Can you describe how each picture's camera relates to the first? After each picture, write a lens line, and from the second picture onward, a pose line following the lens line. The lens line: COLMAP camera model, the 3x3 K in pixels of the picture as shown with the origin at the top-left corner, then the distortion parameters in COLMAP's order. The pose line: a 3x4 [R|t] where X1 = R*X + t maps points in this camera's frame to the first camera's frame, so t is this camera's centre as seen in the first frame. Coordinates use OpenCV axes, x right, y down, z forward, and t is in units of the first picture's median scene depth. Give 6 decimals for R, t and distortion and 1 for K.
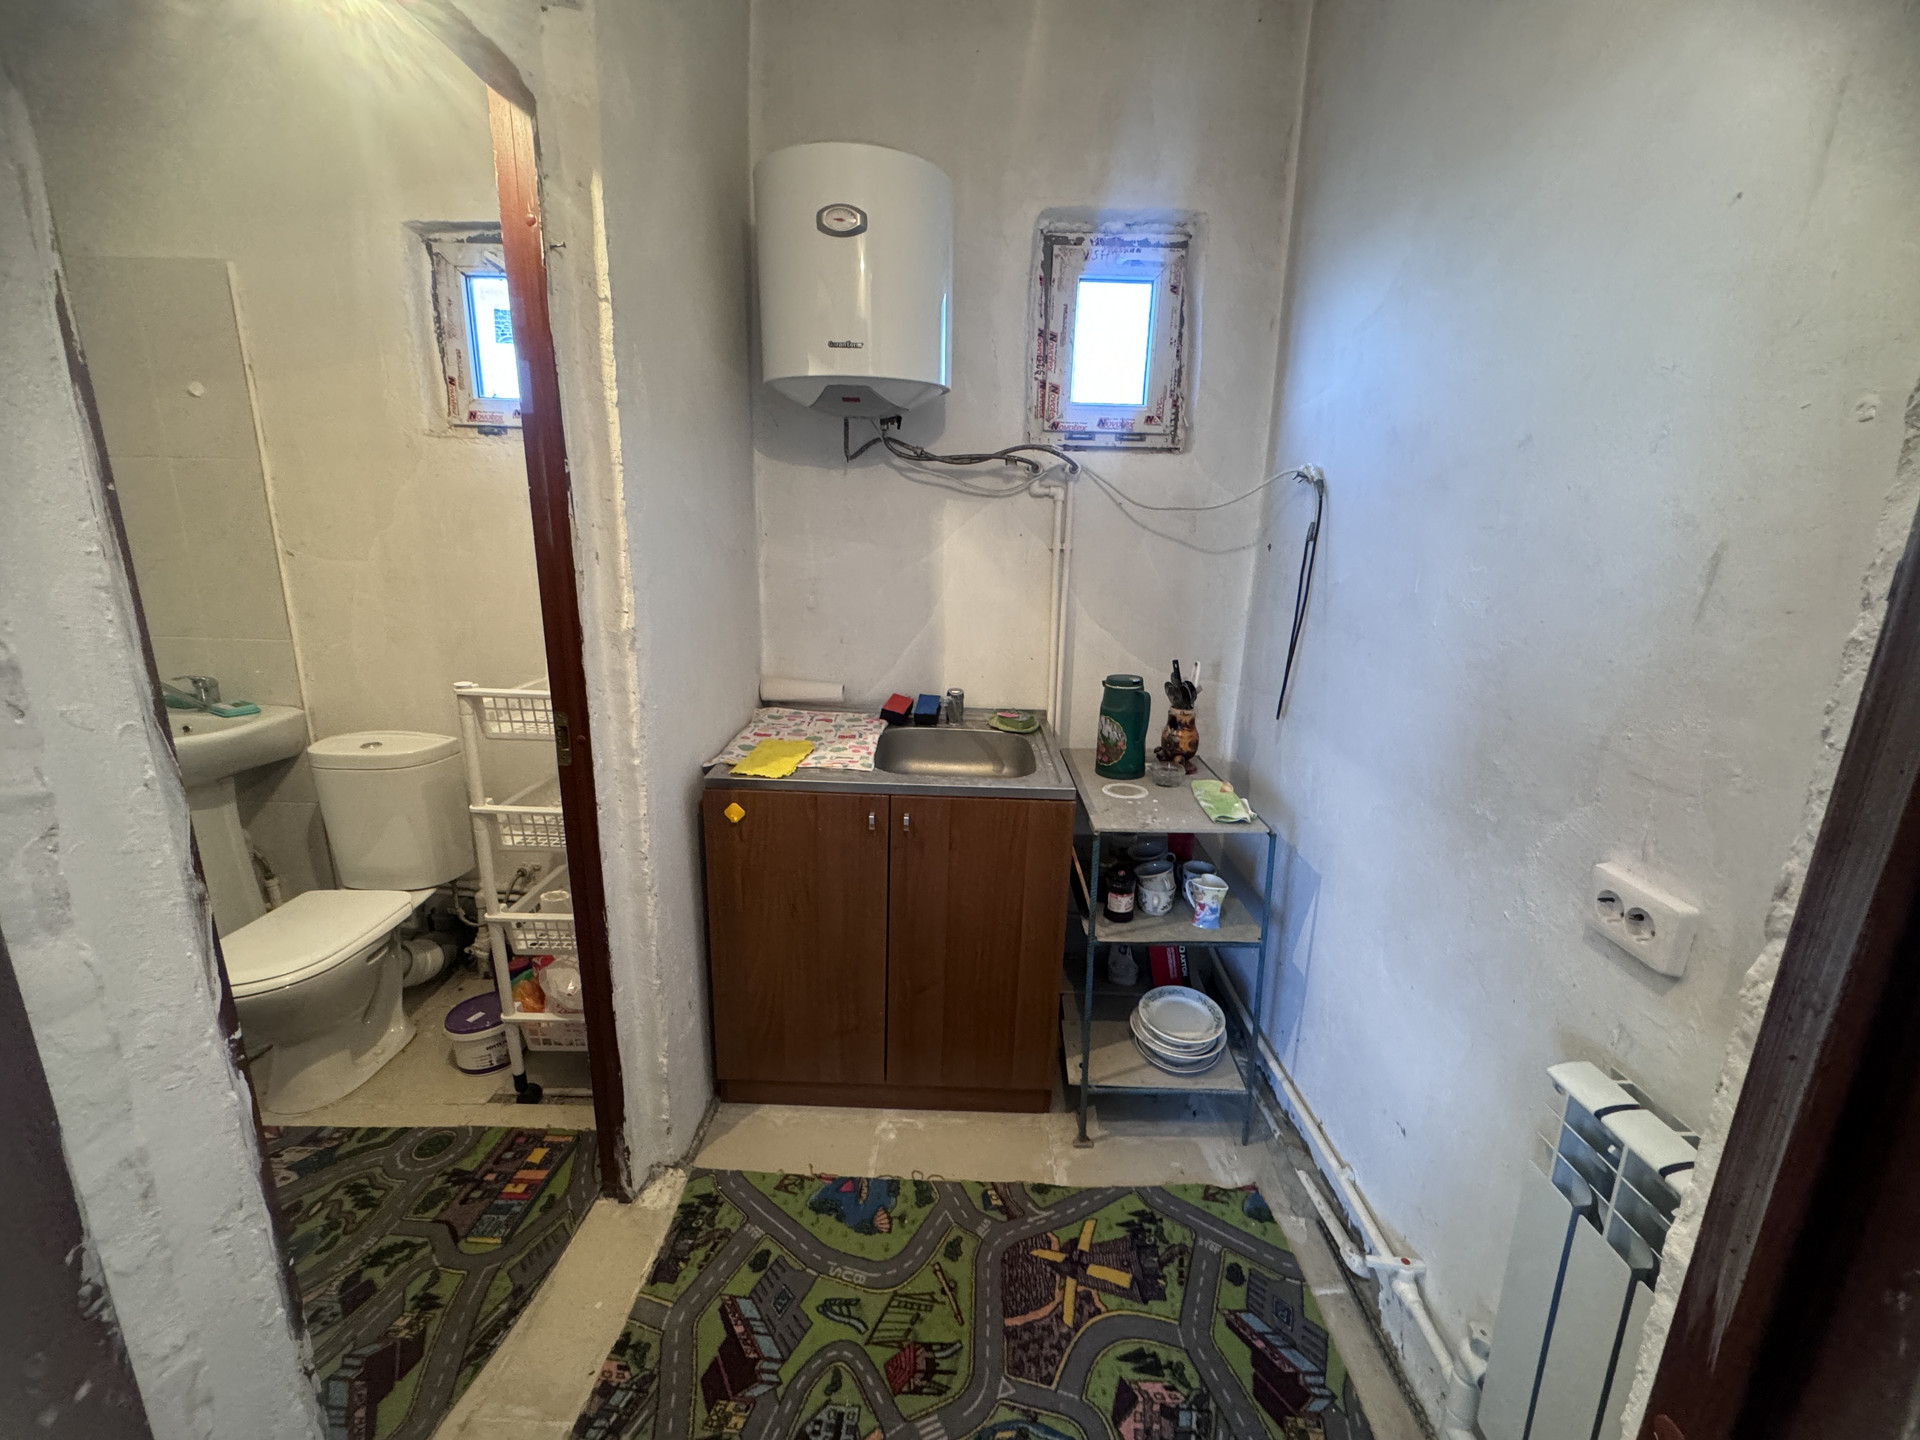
lens RADIAL K [[762.2, 0, 960.8], [0, 762.2, 719.8], [0, 0, 1]] dist [0.000449, -0.000335]
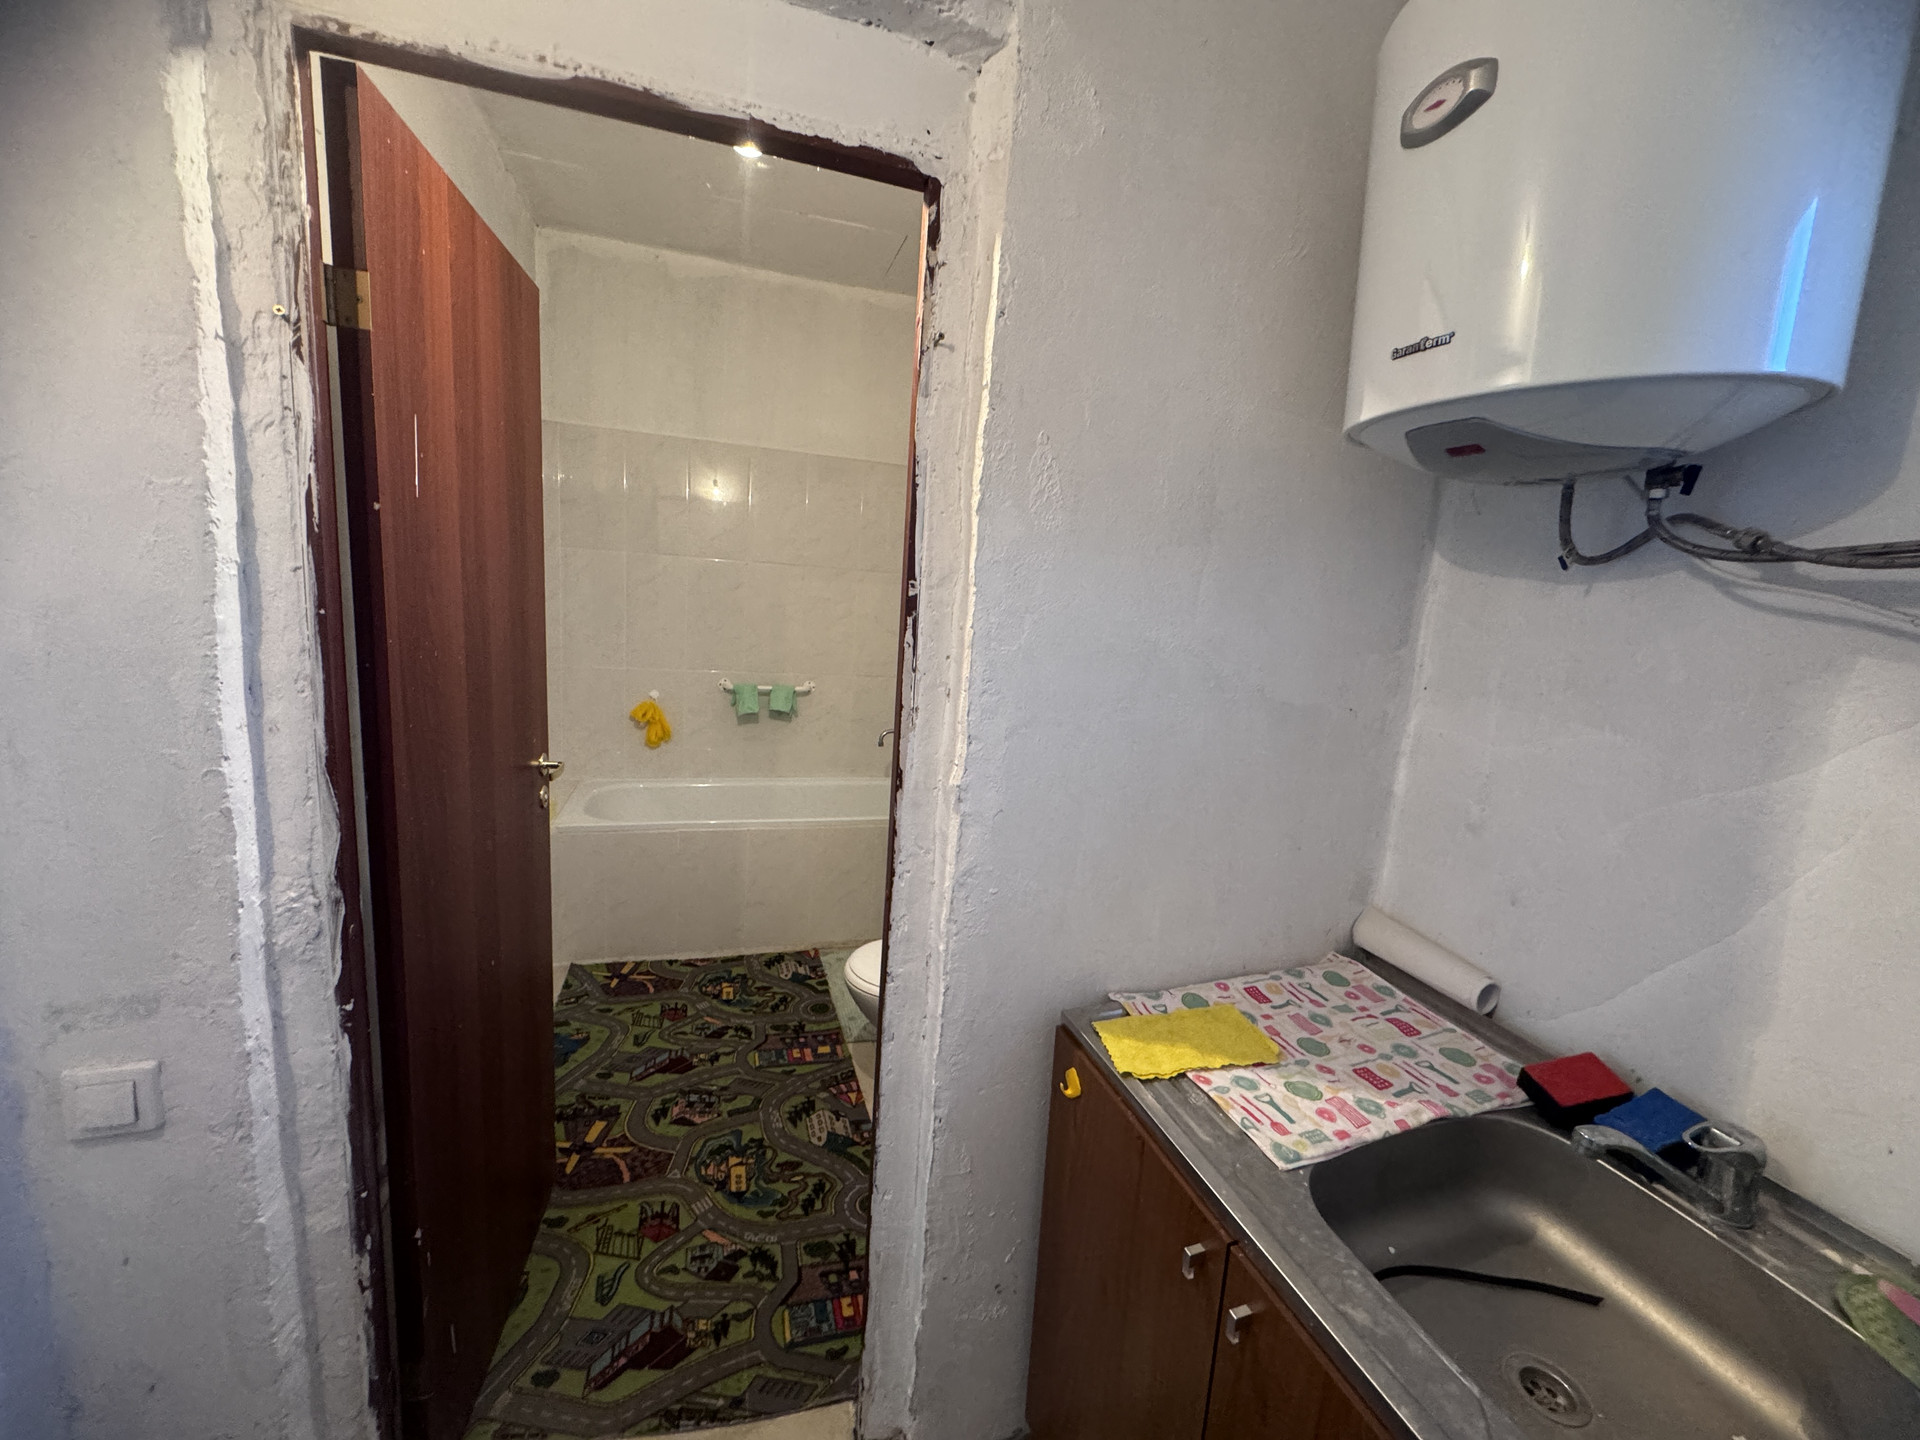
lens RADIAL K [[768.0, 0, 960.0], [0, 768.0, 720.0], [0, 0, 1]] dist [0.001217, -0.000084]
pose [[0.325715, 0.156660, -0.932399, 0.262919], [-0.282336, 0.957296, 0.062214, -0.206492], [0.902328, 0.242986, 0.356036, 0.616325]]
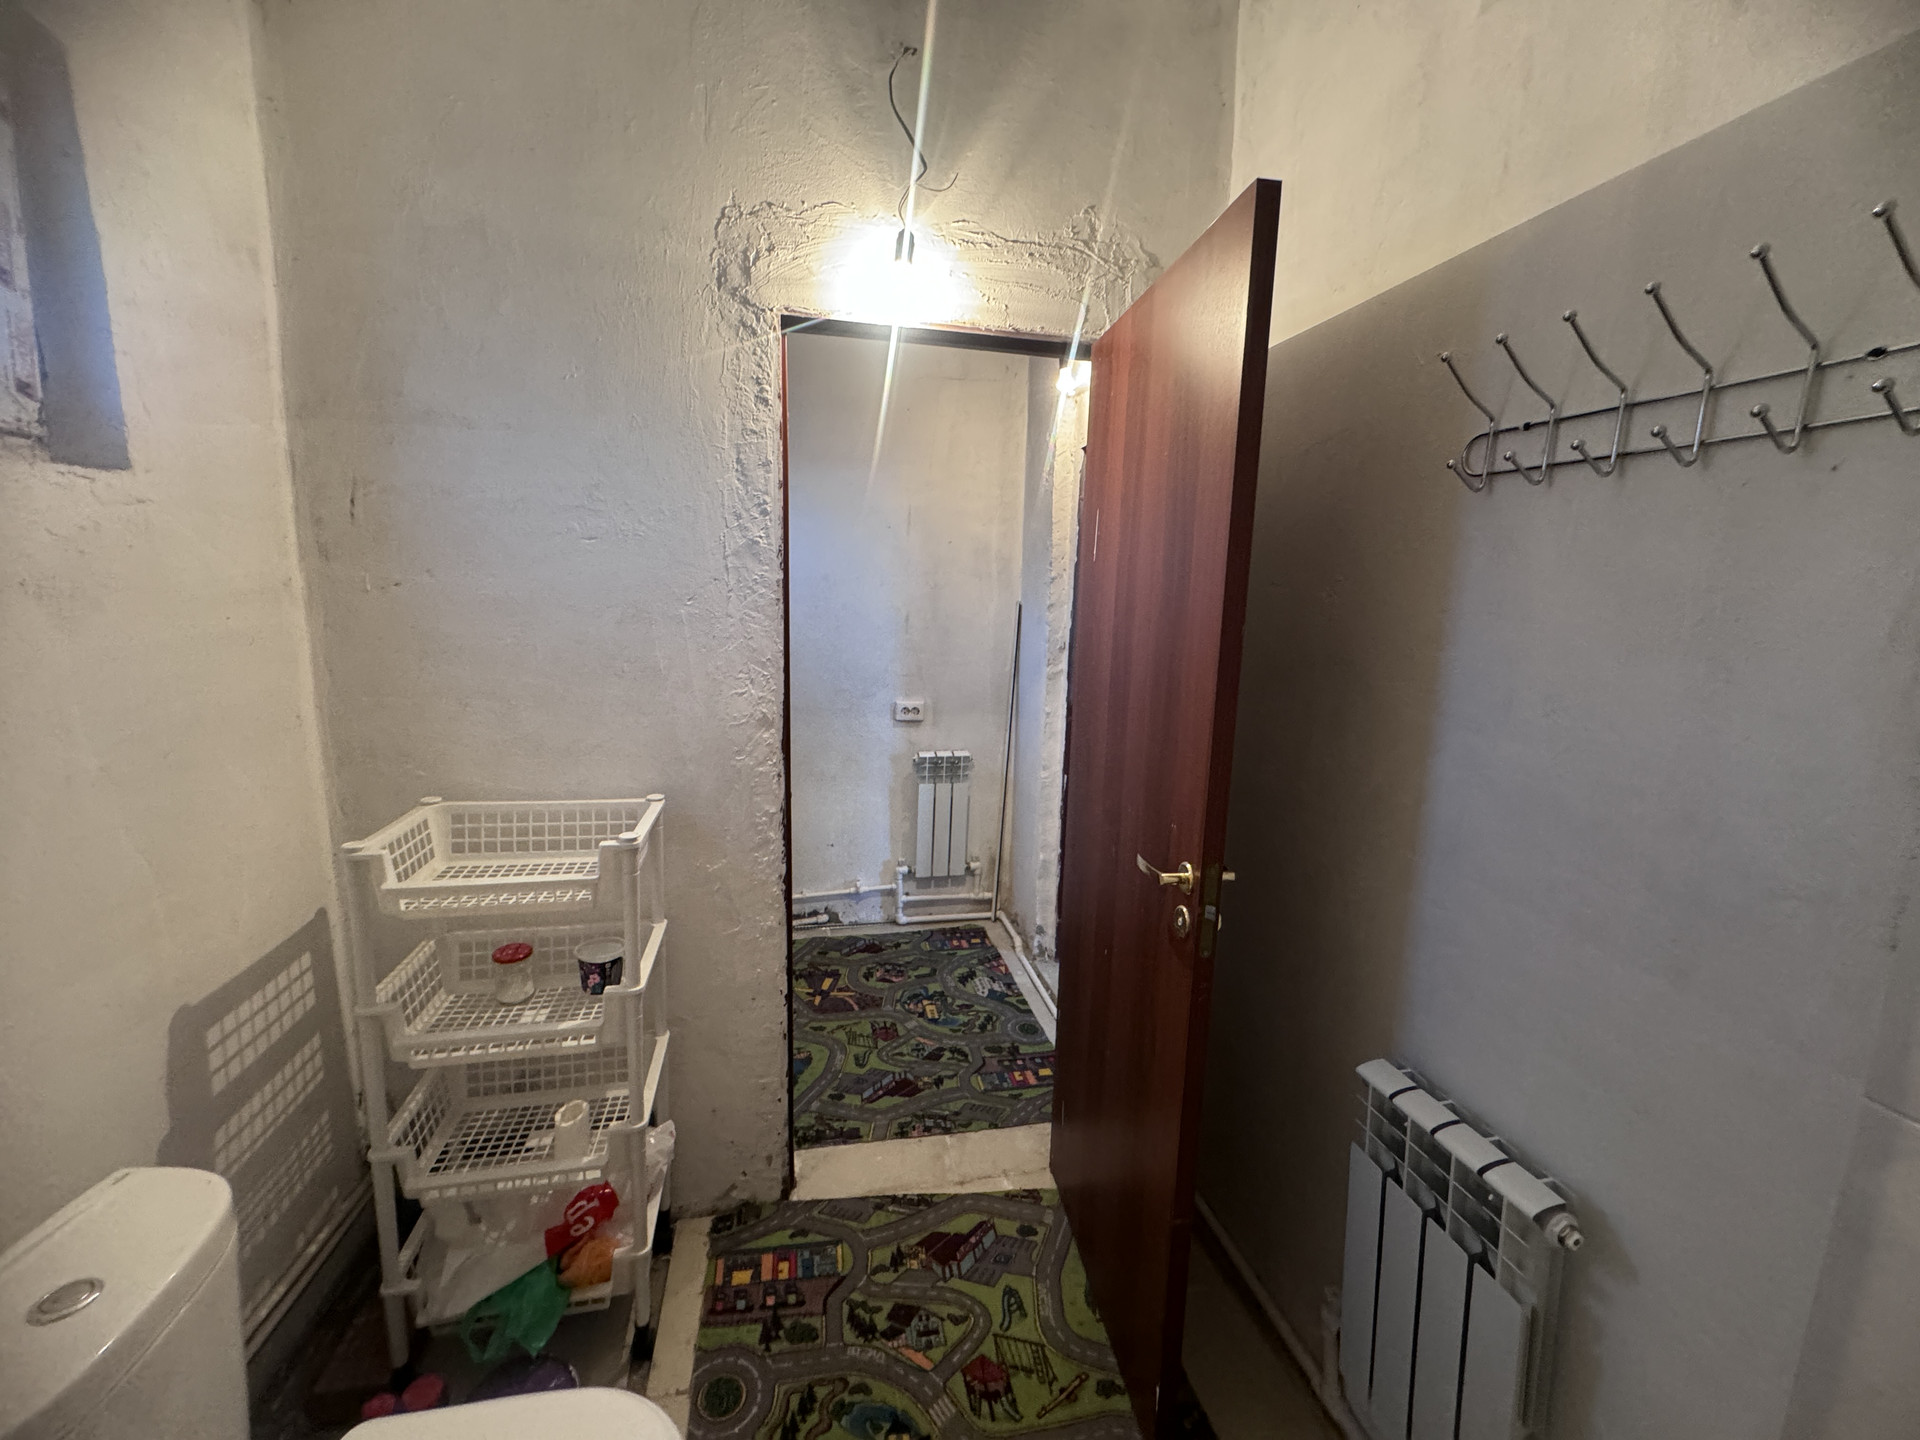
lens RADIAL K [[762.2, 0, 960.8], [0, 762.2, 719.8], [0, 0, 1]] dist [0.000449, -0.000335]
pose [[-0.231863, -0.186517, 0.954700, -1.518830], [0.200346, 0.951247, 0.234499, -0.290709], [-0.951893, 0.245642, -0.183191, 0.799476]]
